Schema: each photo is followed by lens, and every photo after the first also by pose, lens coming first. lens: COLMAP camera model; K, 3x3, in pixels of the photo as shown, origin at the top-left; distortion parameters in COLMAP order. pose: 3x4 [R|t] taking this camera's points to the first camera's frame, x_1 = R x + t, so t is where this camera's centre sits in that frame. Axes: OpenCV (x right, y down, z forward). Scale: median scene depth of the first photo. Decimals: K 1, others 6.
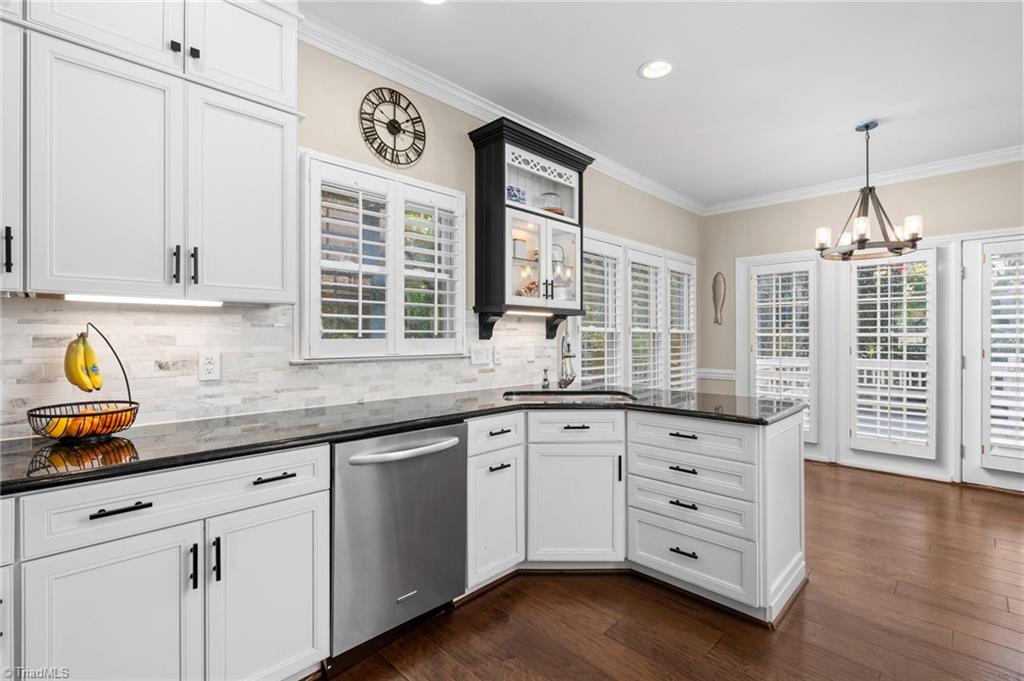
lens RADIAL K [[461.7, 0, 502.1], [0, 461.7, 334.8], [0, 0, 1]] dist [-0.004230, 0.001354]
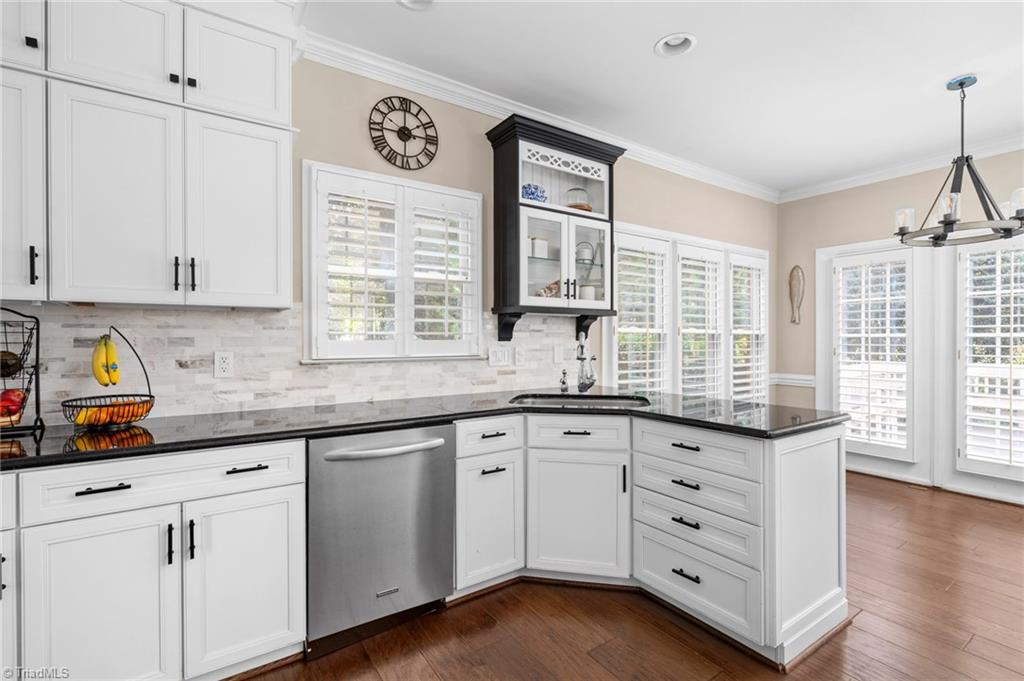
lens RADIAL K [[461.7, 0, 510.5], [0, 461.7, 339.4], [0, 0, 1]] dist [-0.004230, 0.001354]
pose [[0.980985, -0.001772, -0.194073, 0.211345], [0.002673, 0.999987, 0.004381, 0.002835], [0.194063, -0.004817, 0.980977, 0.040889]]
